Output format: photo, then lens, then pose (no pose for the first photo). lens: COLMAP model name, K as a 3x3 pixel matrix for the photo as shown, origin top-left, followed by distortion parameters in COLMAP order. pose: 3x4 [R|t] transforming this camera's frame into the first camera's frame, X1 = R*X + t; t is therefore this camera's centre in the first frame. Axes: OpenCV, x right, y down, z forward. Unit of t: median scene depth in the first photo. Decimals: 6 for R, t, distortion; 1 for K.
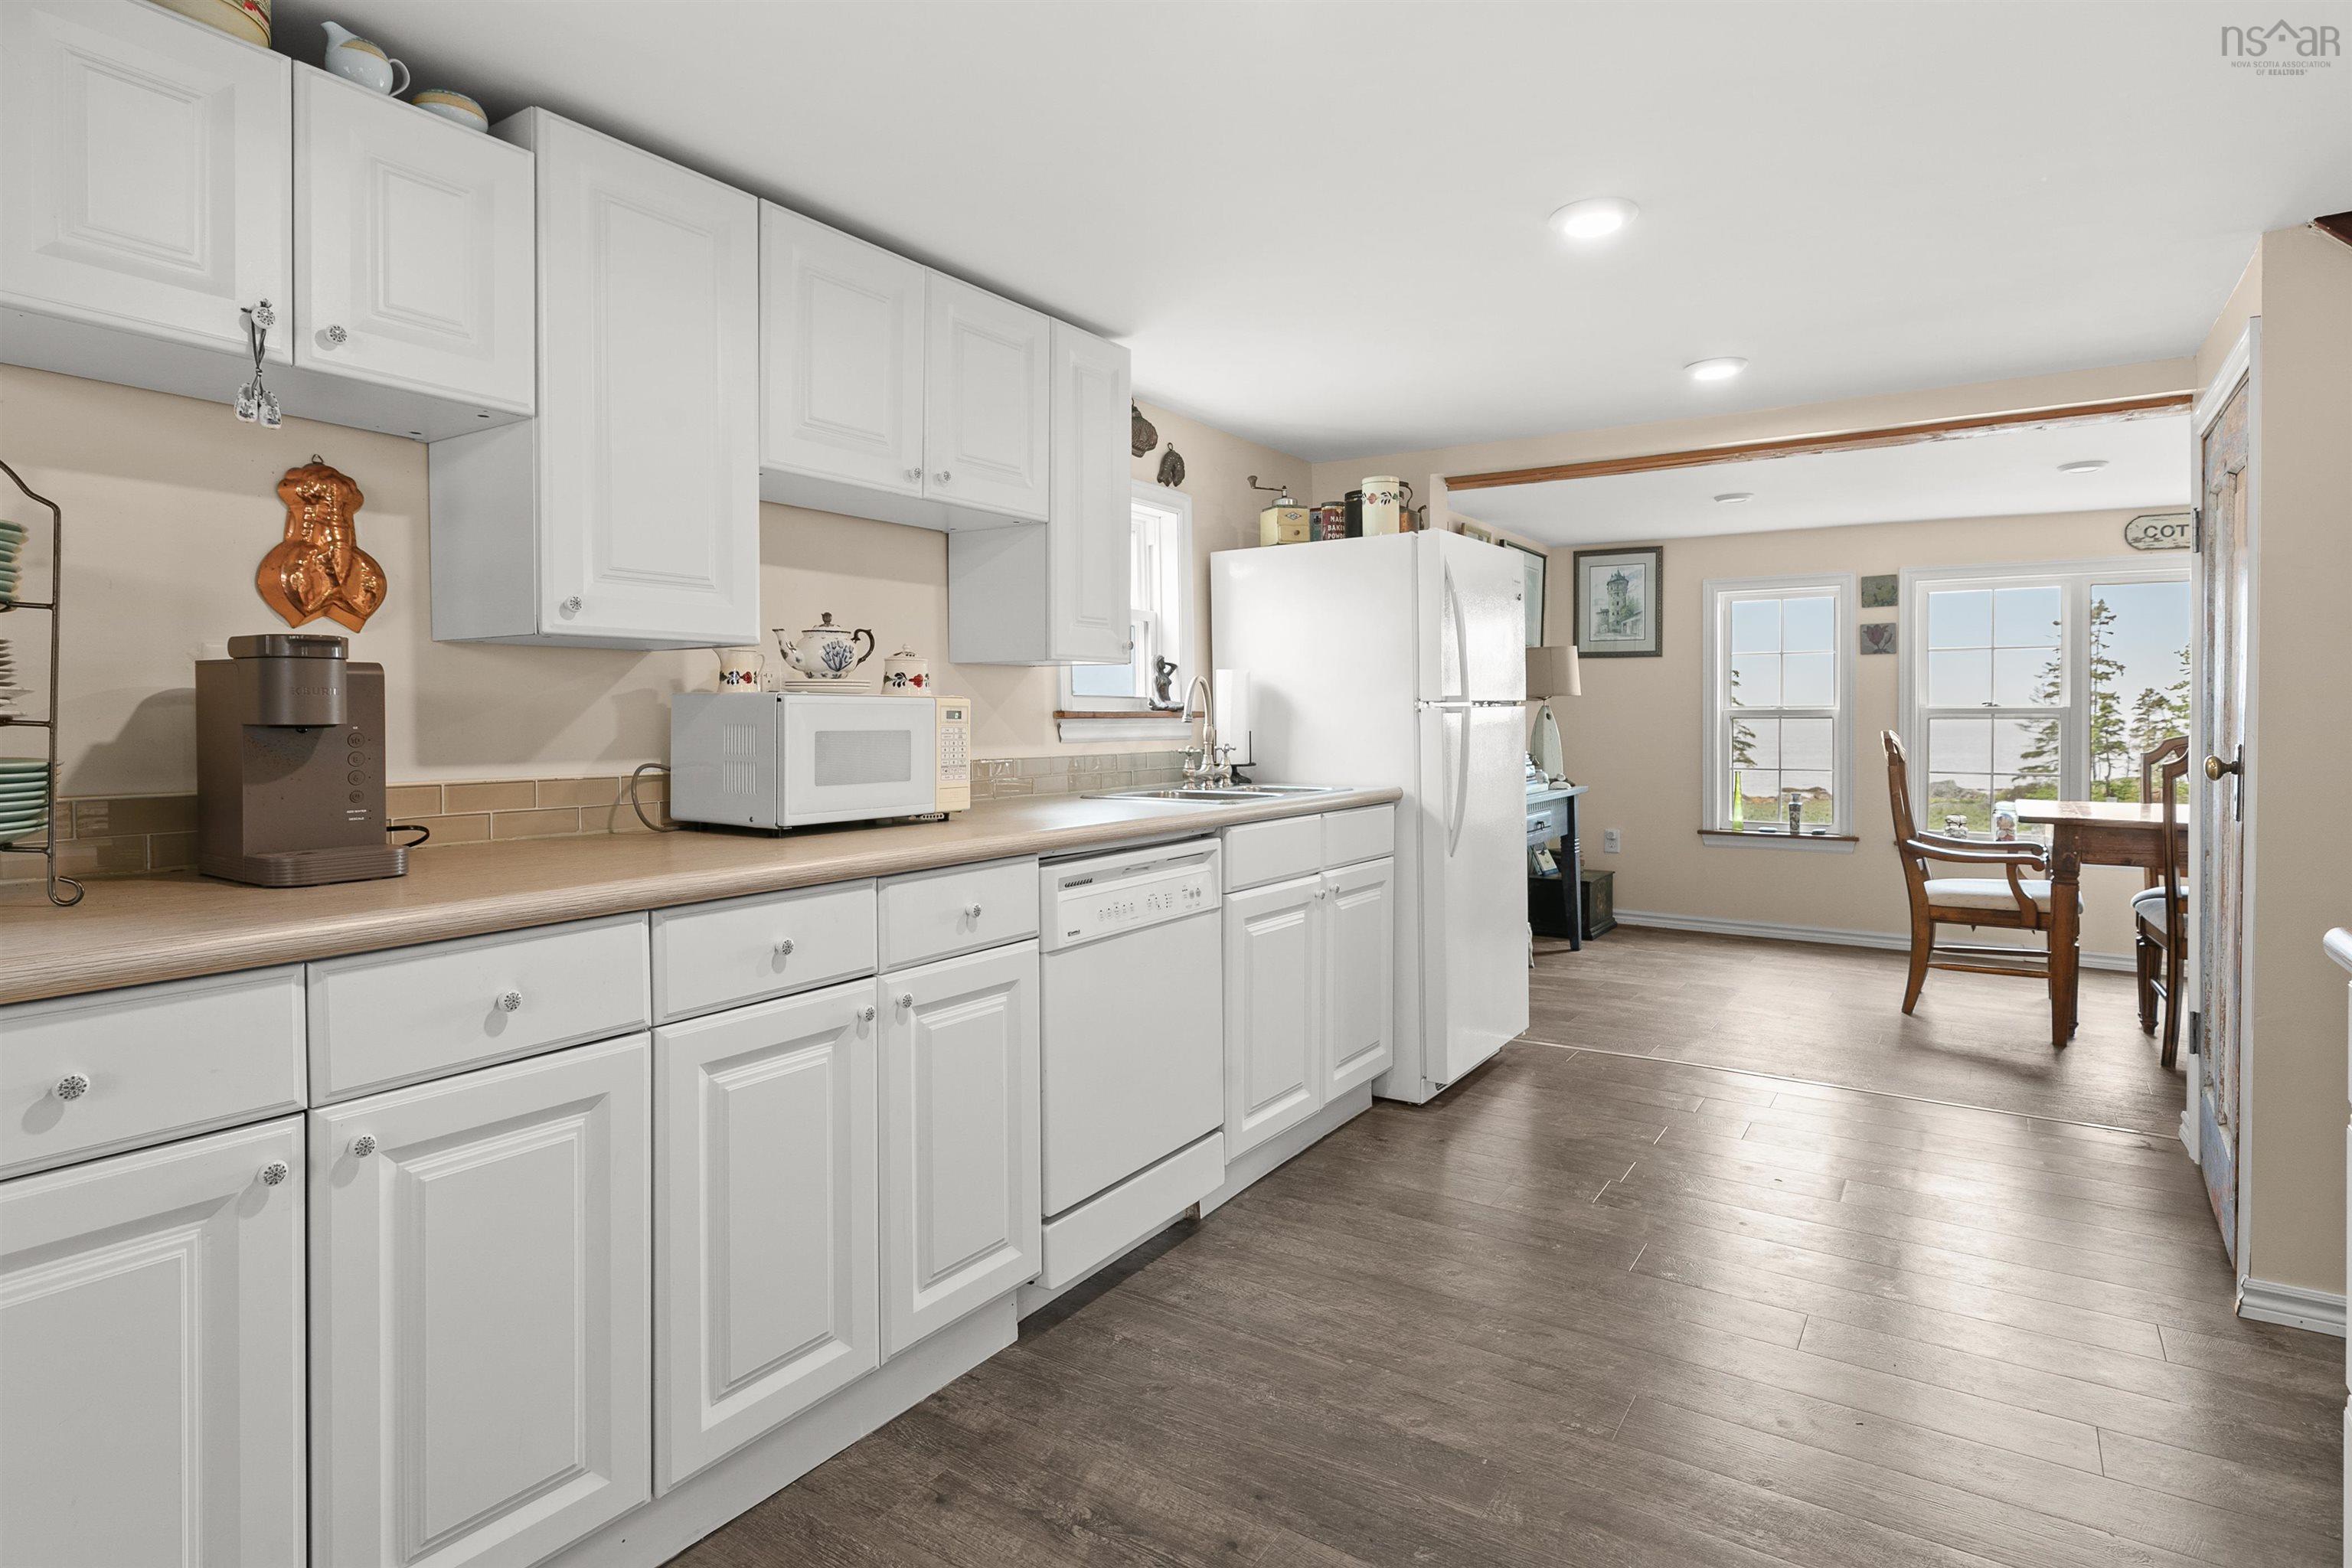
lens RADIAL K [[1252.6, 0, 1165.8], [0, 1252.6, 727.4], [0, 0, 1]] dist [0.000428, -0.000143]
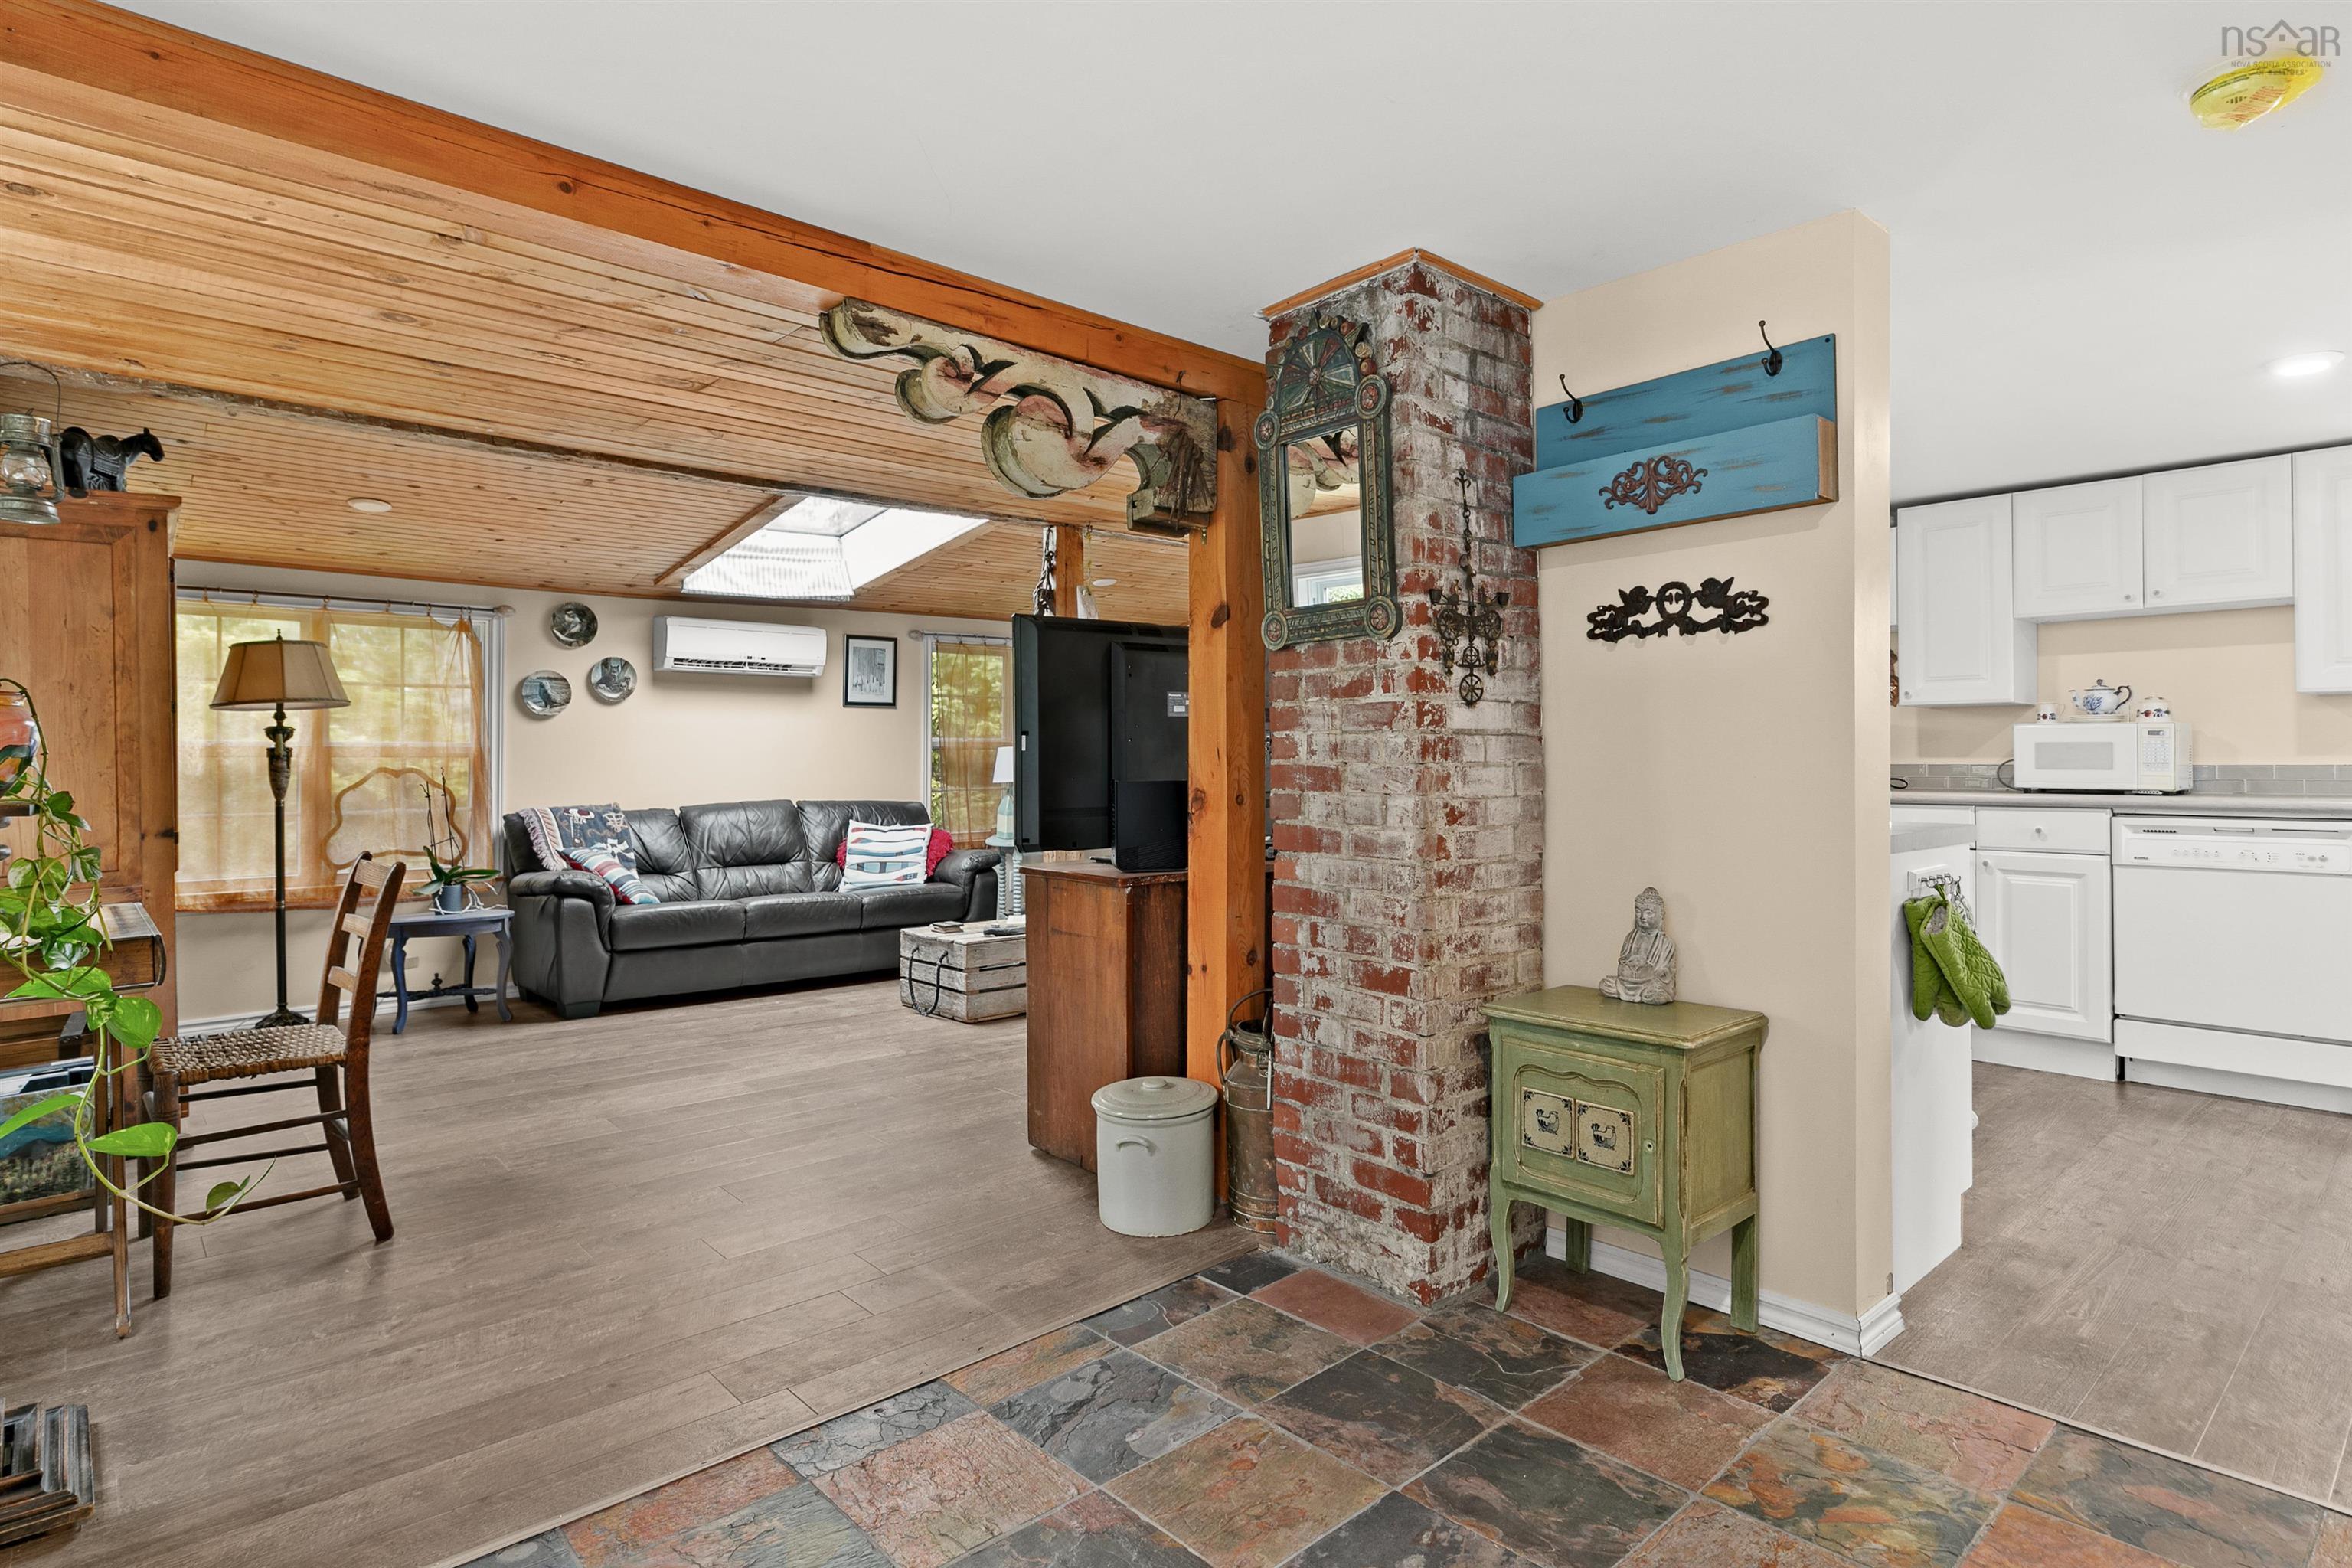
lens RADIAL K [[1234.5, 0, 1230.6], [0, 1234.5, 758.7], [0, 0, 1]] dist [-0.000205, 0.000389]
pose [[-0.226152, 0.000715, -0.974092, 1.431134], [-0.008466, 0.999961, 0.002700, 0.025689], [0.974055, 0.008858, -0.226137, 0.125485]]
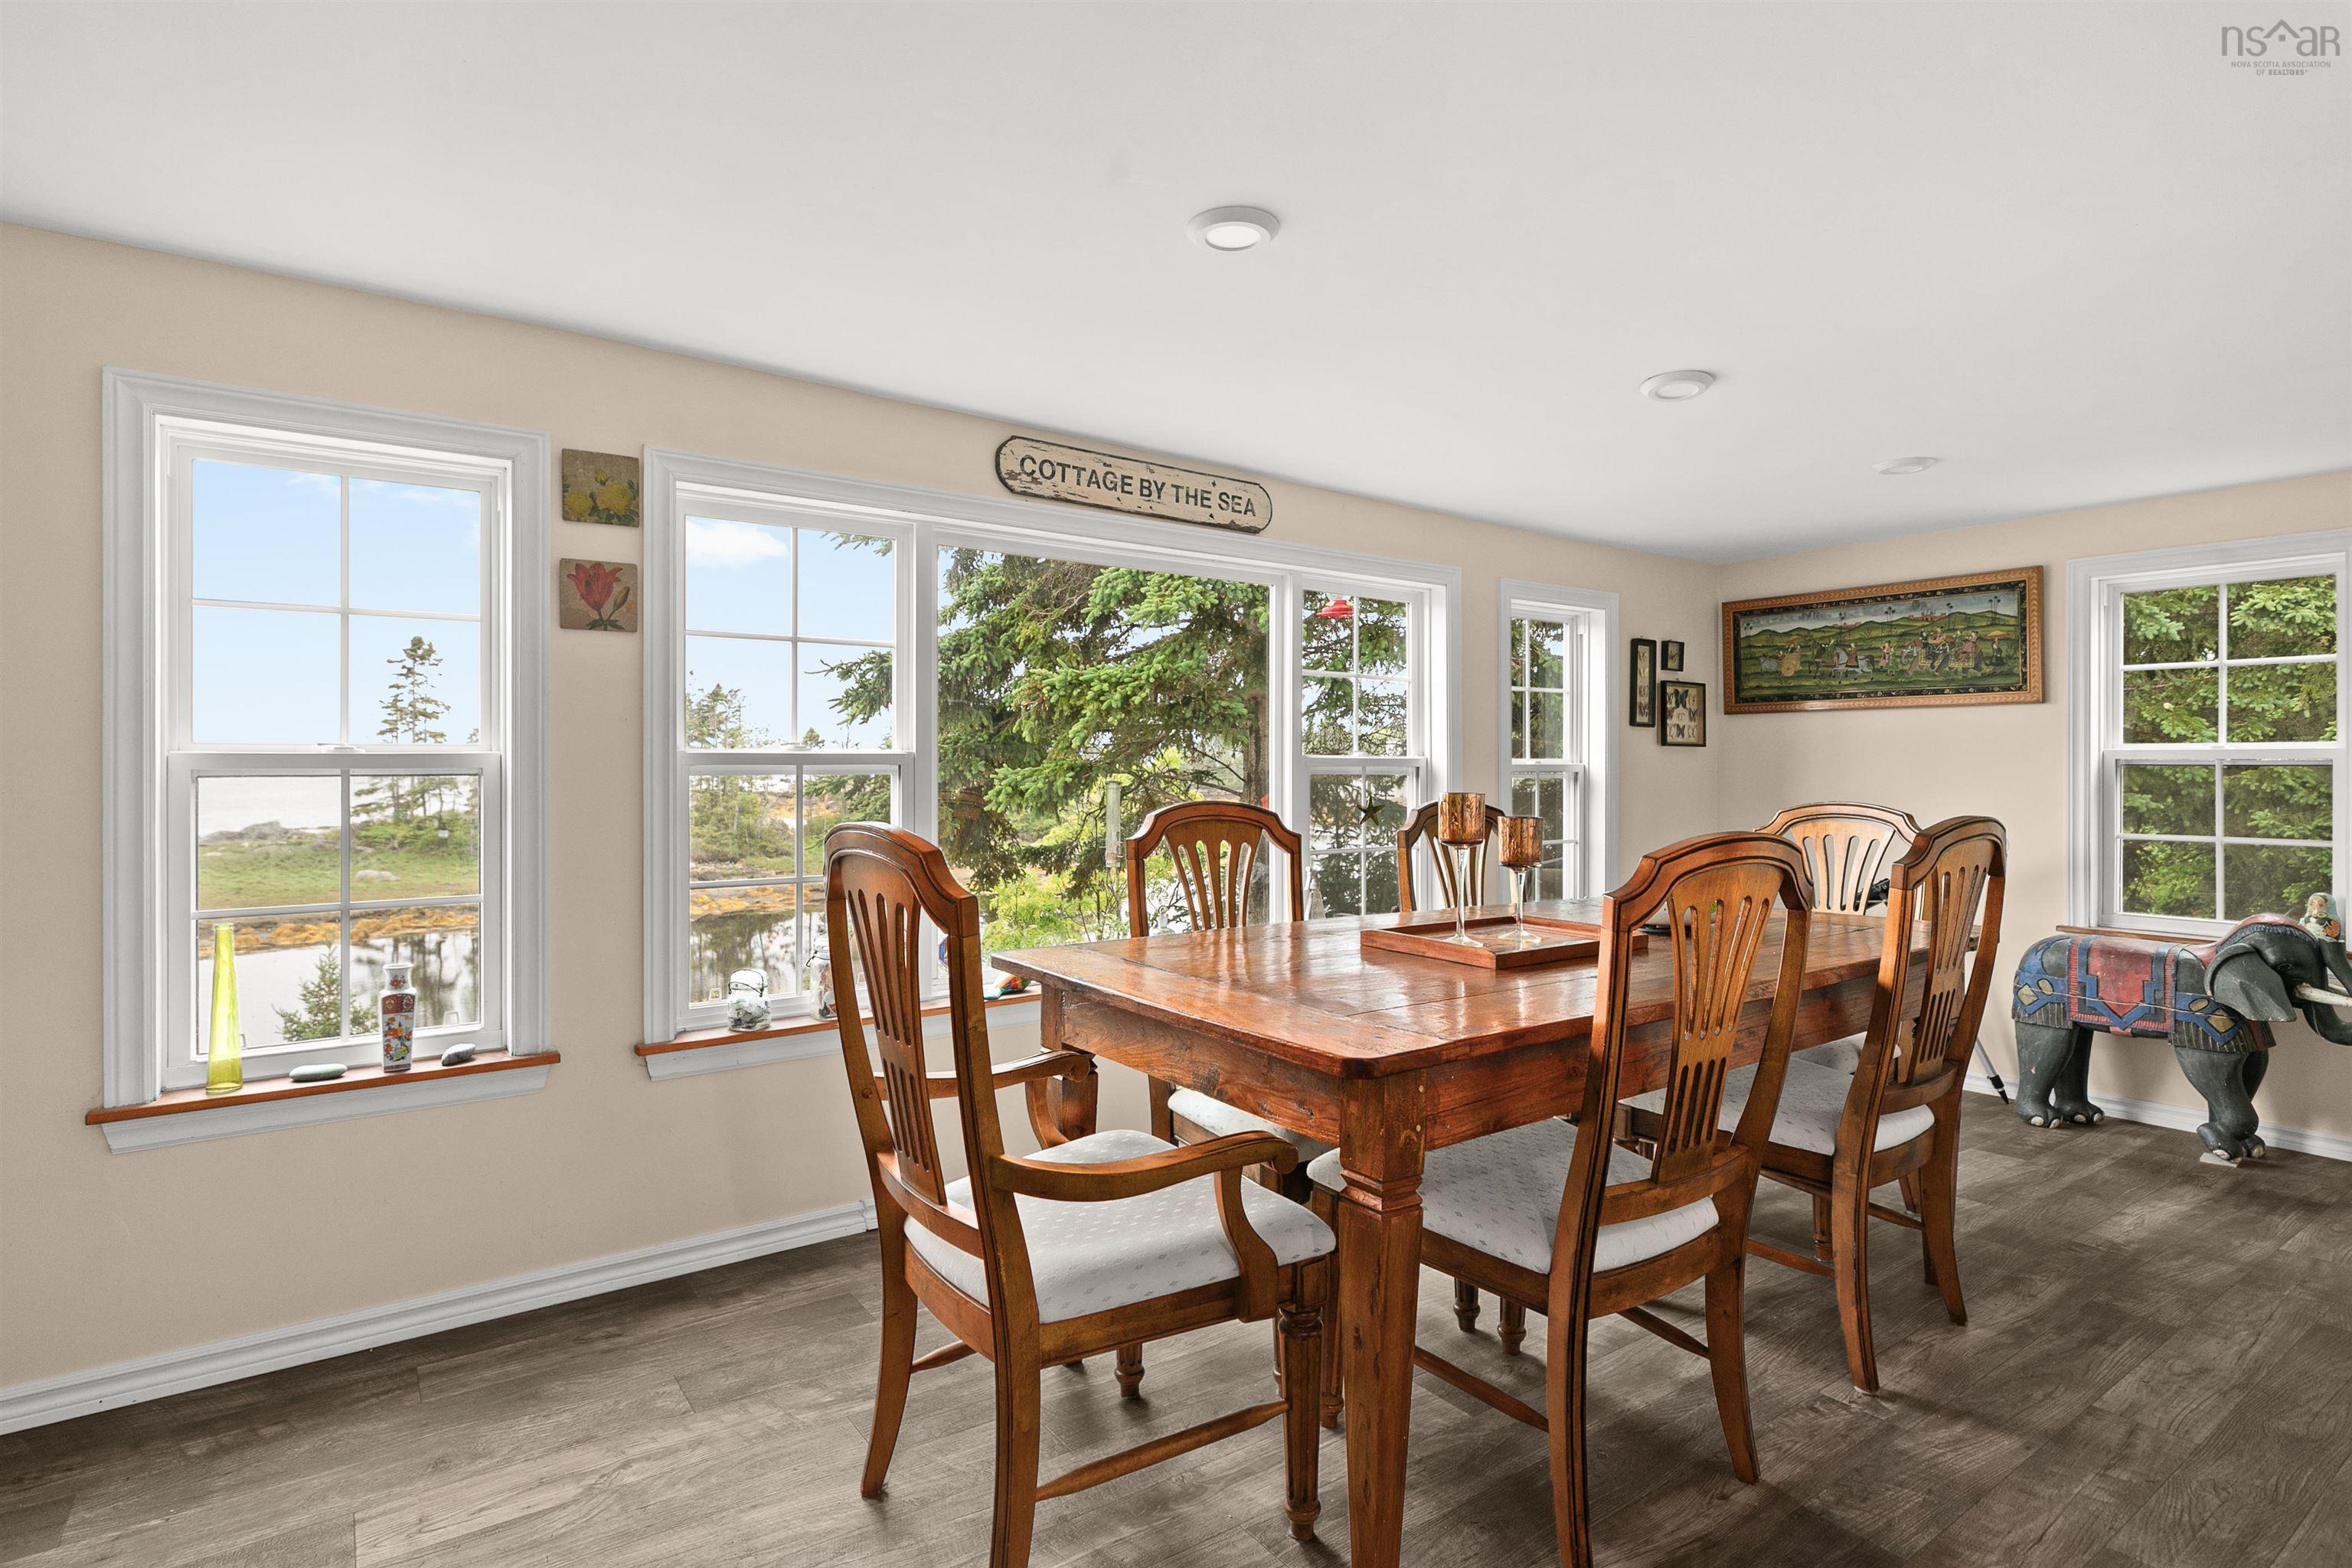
lens RADIAL K [[1192.7, 0, 1195.7], [0, 1192.7, 758.3], [0, 0, 1]] dist [-0.002336, -0.000678]
pose [[0.335975, -0.000711, 0.941871, 0.477757], [0.004445, 0.999990, -0.000831, -0.023559], [-0.941861, 0.004466, 0.335974, 1.300771]]
